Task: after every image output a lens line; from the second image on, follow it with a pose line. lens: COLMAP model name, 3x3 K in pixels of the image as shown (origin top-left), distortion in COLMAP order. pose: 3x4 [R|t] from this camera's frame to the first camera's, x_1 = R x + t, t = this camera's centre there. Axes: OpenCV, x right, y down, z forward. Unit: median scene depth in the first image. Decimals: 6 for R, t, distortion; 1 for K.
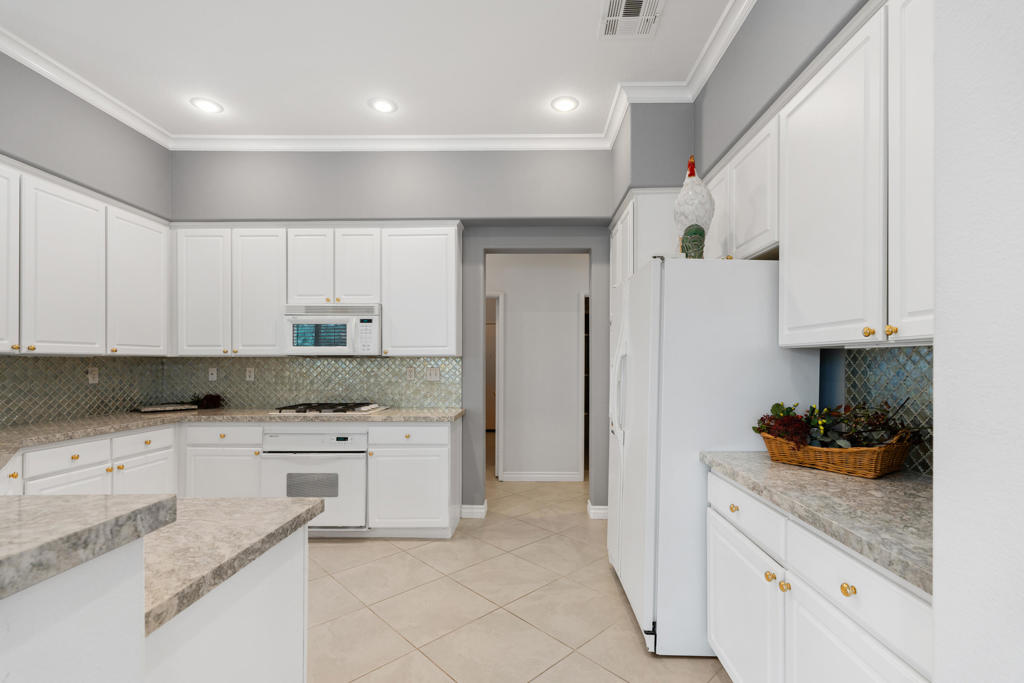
lens RADIAL K [[476.2, 0, 524.5], [0, 476.2, 358.9], [0, 0, 1]] dist [-0.001093, -0.000132]
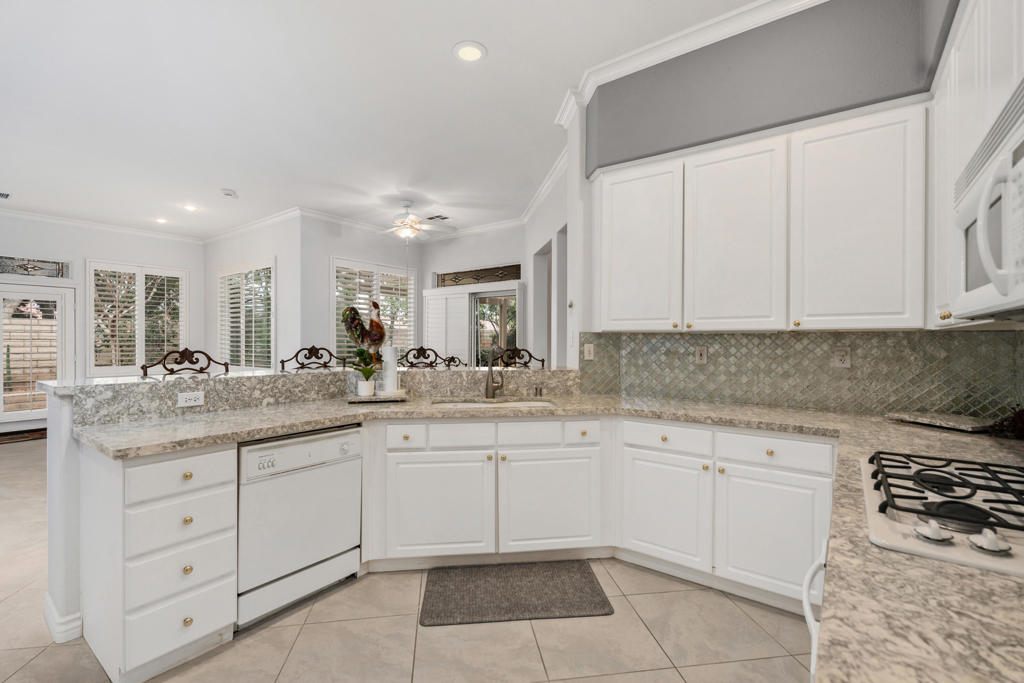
lens RADIAL K [[450.3, 0, 525.4], [0, 450.3, 345.6], [0, 0, 1]] dist [-0.001634, -0.000575]
pose [[-0.576982, 0.007679, -0.816721, -0.030979], [0.003325, 0.999970, 0.007054, 0.008574], [0.816750, 0.001354, -0.576990, 0.916526]]
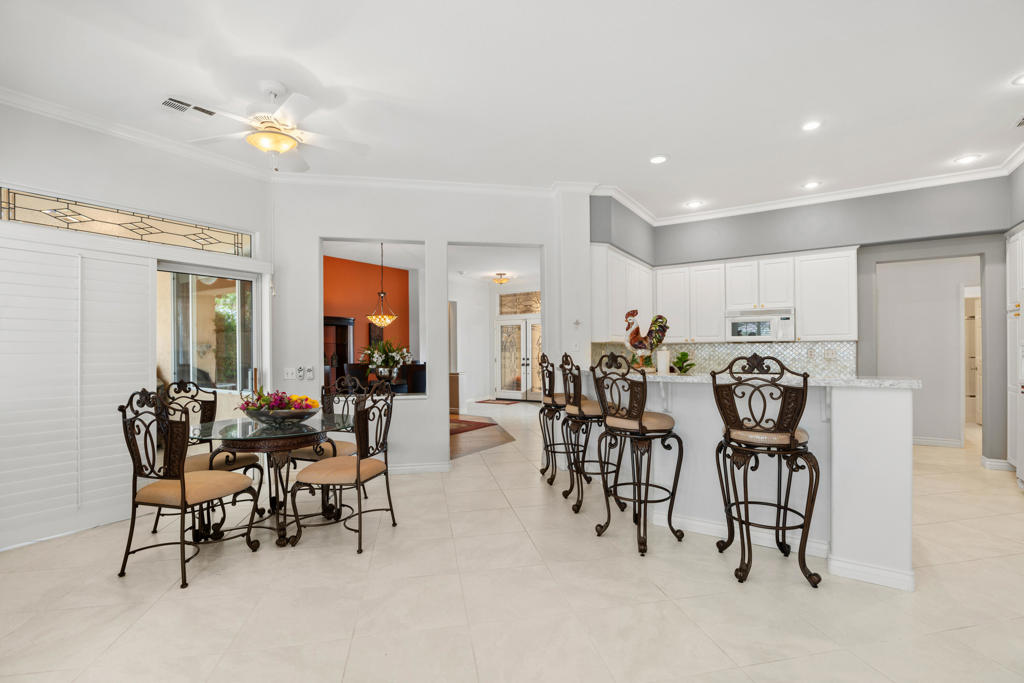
lens RADIAL K [[450.5, 0, 505.1], [0, 450.5, 345.2], [0, 0, 1]] dist [-0.023370, 0.000260]
pose [[0.826161, -0.007684, -0.563381, -0.264487], [0.010090, 0.999948, 0.001157, -0.005133], [0.563343, -0.006641, 0.826196, -0.681048]]
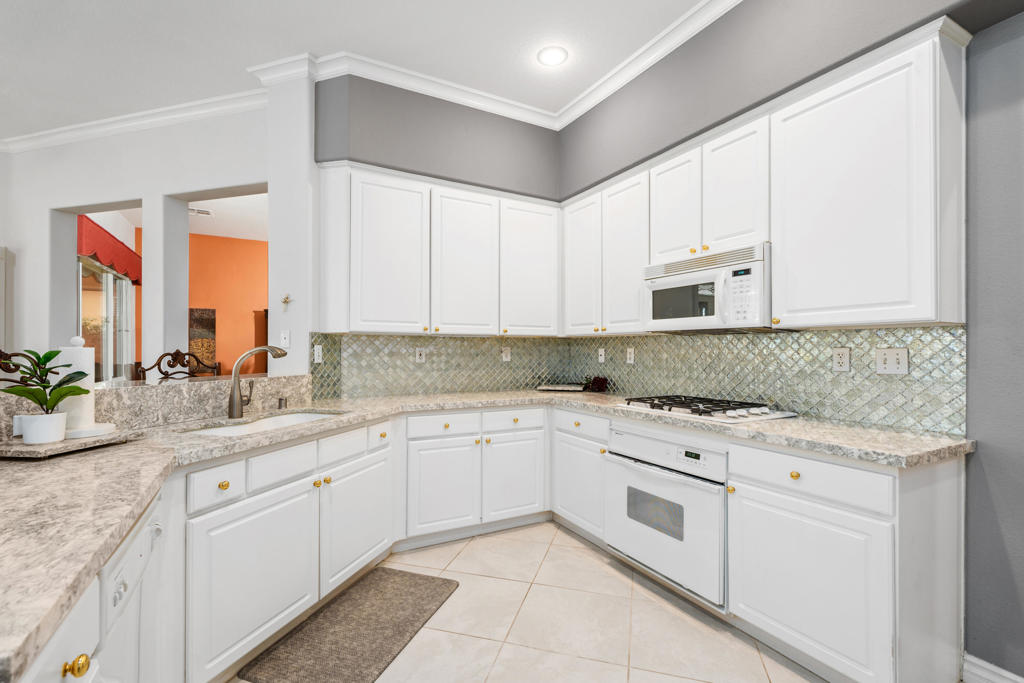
lens RADIAL K [[450.6, 0, 510.0], [0, 450.6, 348.5], [0, 0, 1]] dist [0.000436, -0.000105]
pose [[0.485333, 0.000179, -0.874330, 0.035635], [0.003937, 0.999989, 0.002390, 0.016920], [0.874321, -0.004603, 0.485327, 0.442231]]
